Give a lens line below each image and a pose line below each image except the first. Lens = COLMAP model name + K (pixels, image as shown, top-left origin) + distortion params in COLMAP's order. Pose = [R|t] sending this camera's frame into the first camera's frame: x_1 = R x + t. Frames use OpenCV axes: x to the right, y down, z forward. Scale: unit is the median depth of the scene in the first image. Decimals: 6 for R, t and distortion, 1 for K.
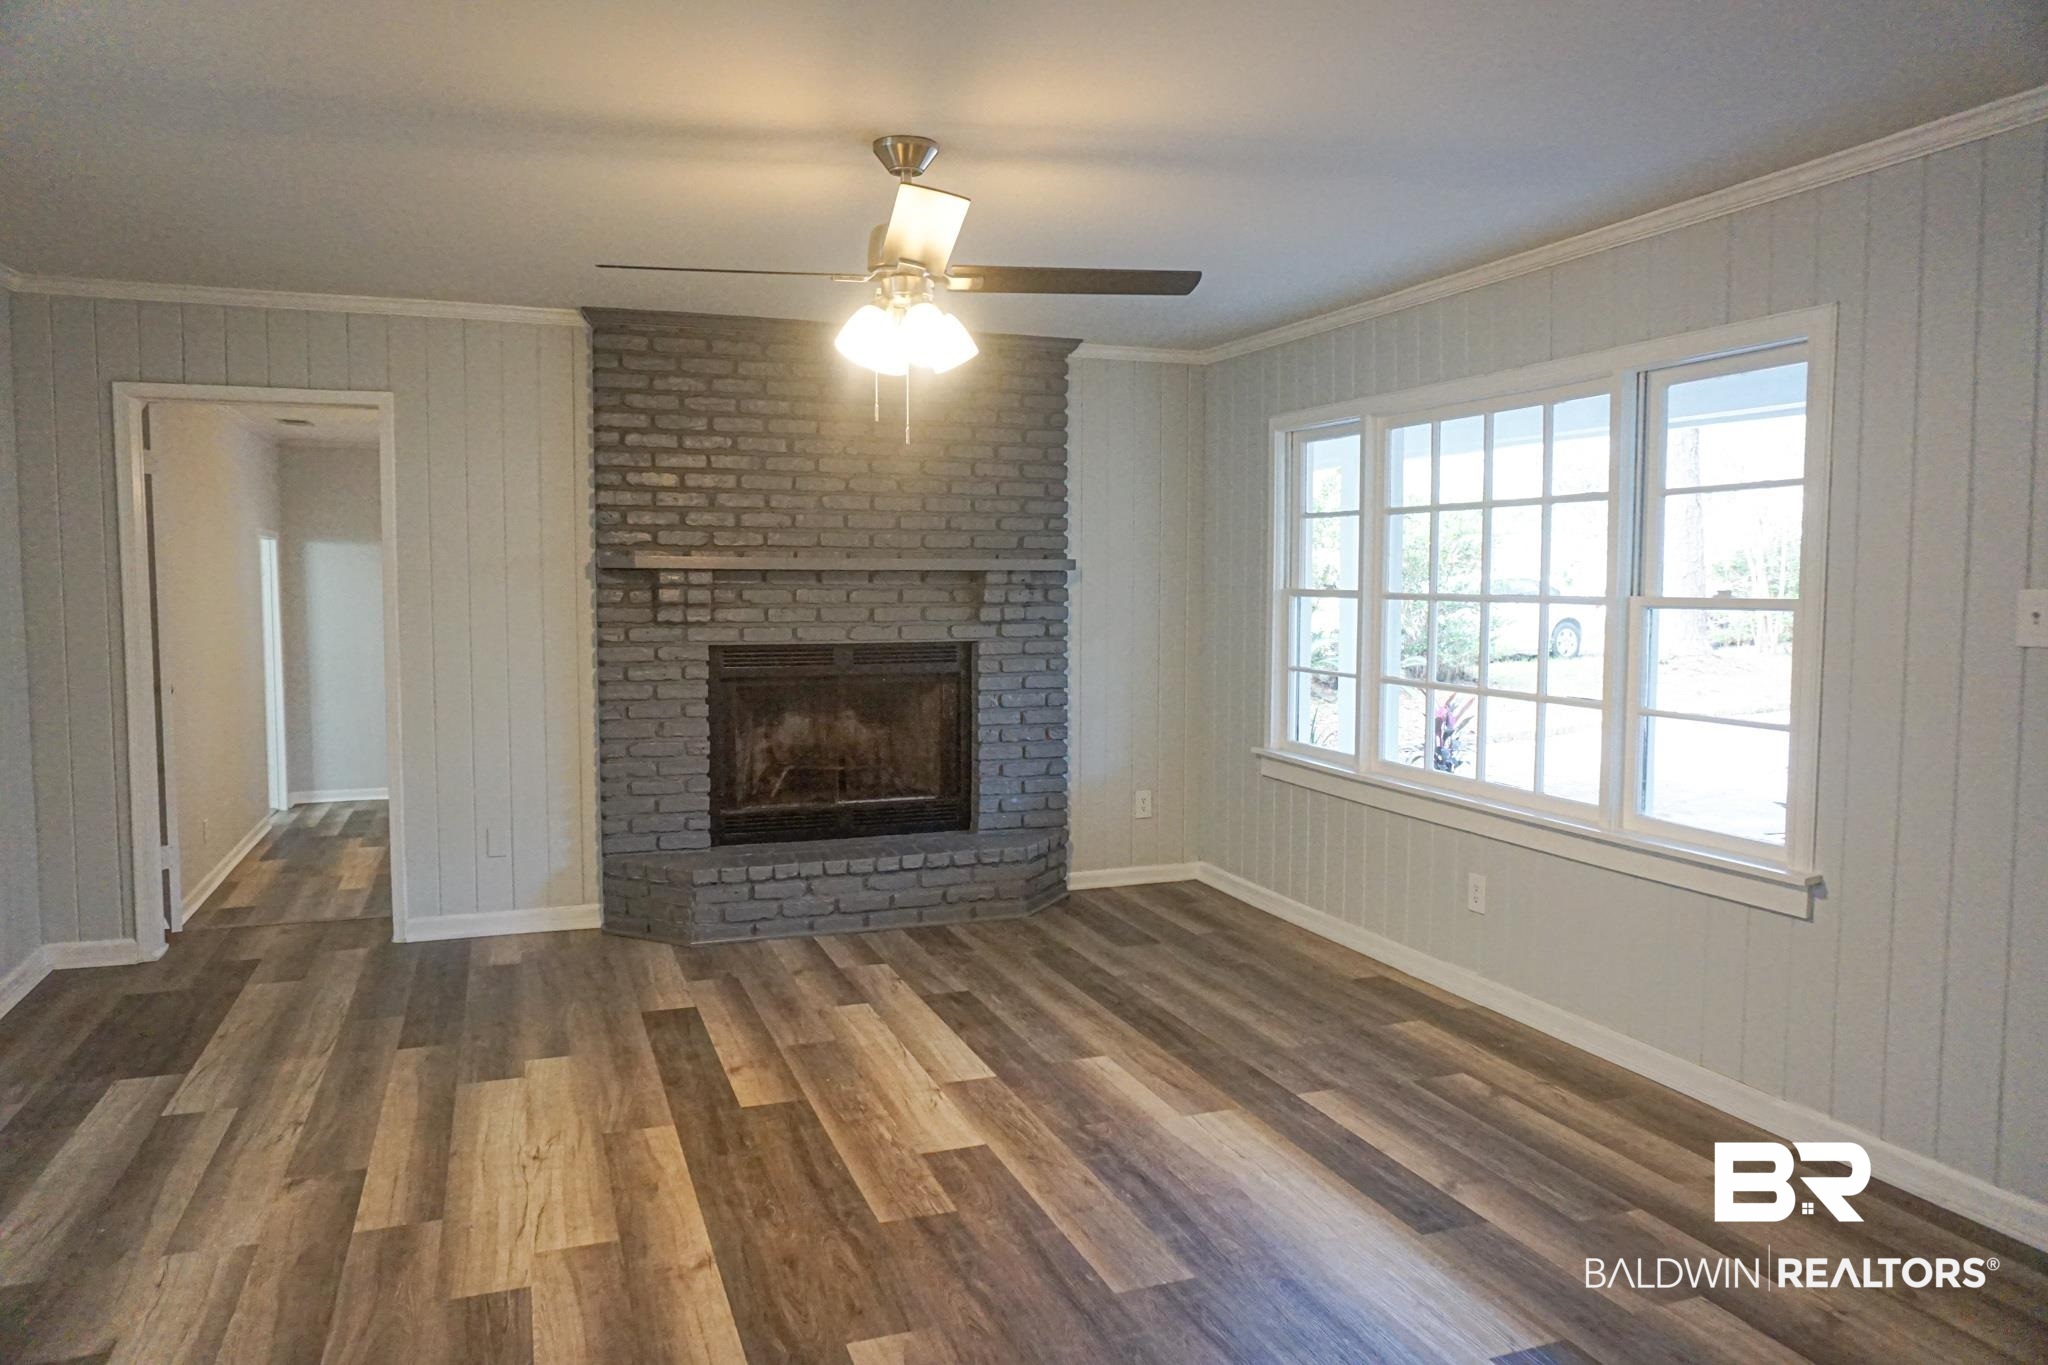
lens RADIAL K [[1372.9, 0, 1019.4], [0, 1372.9, 677.1], [0, 0, 1]] dist [-0.040073, 0.022767]
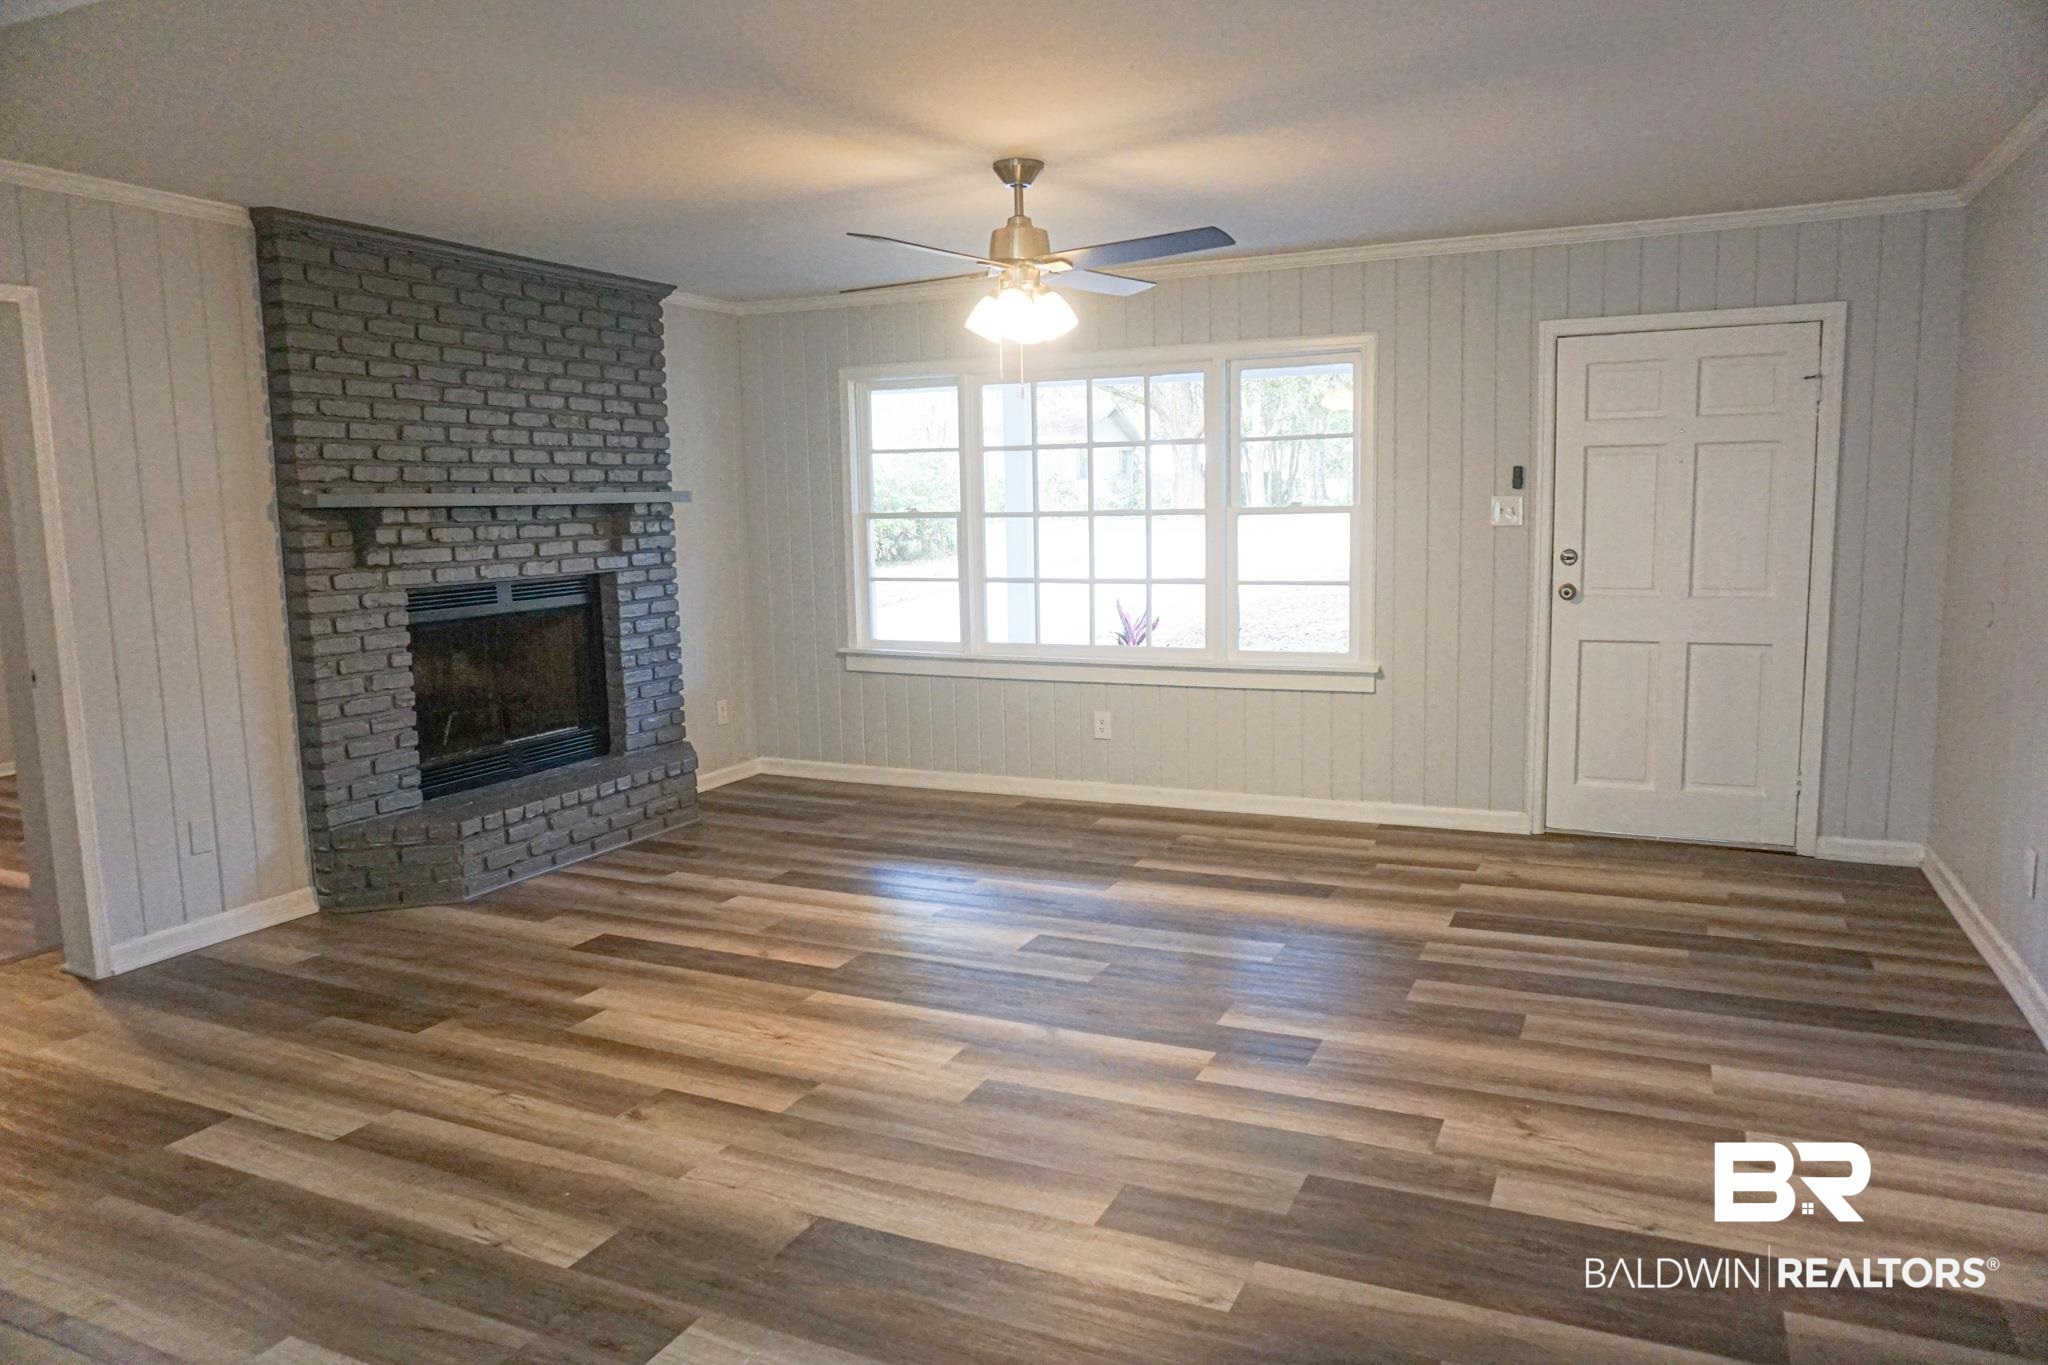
lens RADIAL K [[1372.9, 0, 1021.9], [0, 1372.9, 677.5], [0, 0, 1]] dist [-0.040073, 0.022767]
pose [[0.713738, -0.107488, 0.692116, -0.593038], [0.073040, 0.994189, 0.079079, -0.006350], [-0.696594, -0.005890, 0.717441, 0.042334]]
